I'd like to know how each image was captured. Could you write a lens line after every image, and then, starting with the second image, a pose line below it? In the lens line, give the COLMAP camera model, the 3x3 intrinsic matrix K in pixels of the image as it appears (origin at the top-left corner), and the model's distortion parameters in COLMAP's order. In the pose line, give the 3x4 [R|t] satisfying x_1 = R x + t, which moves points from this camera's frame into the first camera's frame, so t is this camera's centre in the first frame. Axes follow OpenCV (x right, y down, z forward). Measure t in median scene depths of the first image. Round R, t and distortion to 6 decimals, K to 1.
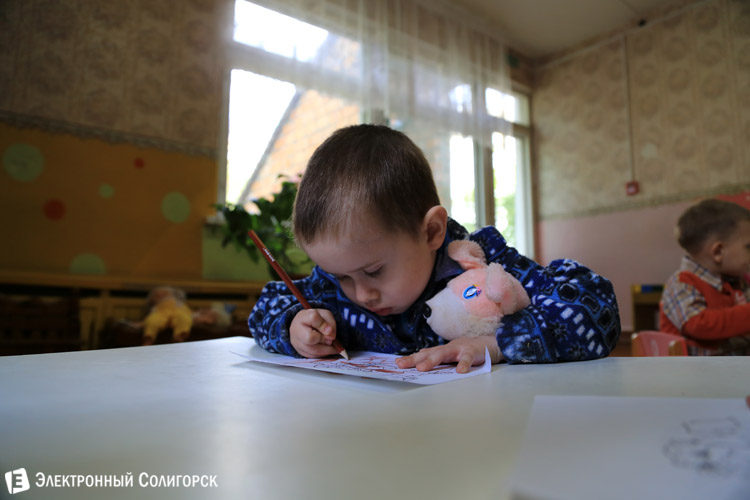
lens RADIAL K [[524.4, 0, 375.1], [0, 524.4, 249.7], [0, 0, 1]] dist [-0.001514, -0.000295]
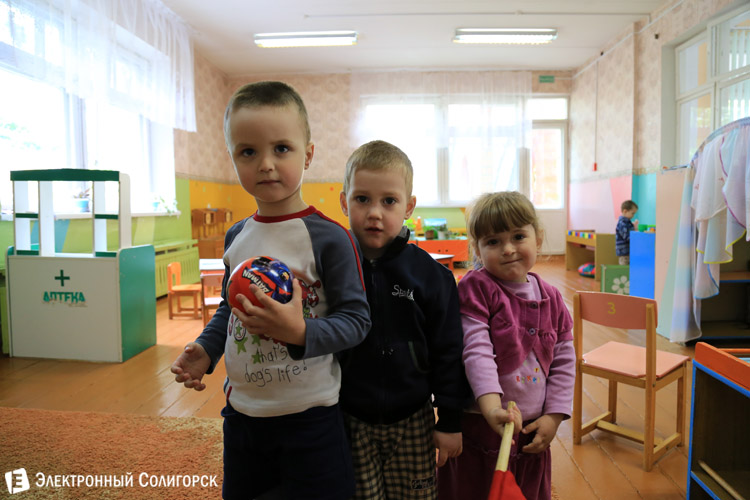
lens RADIAL K [[524.4, 0, 375.6], [0, 524.4, 248.1], [0, 0, 1]] dist [-0.001514, -0.000295]
pose [[0.754308, 0.036825, -0.655488, 1.033738], [0.092001, 0.982645, 0.161076, -0.192859], [0.650043, -0.181806, 0.737828, -0.622881]]
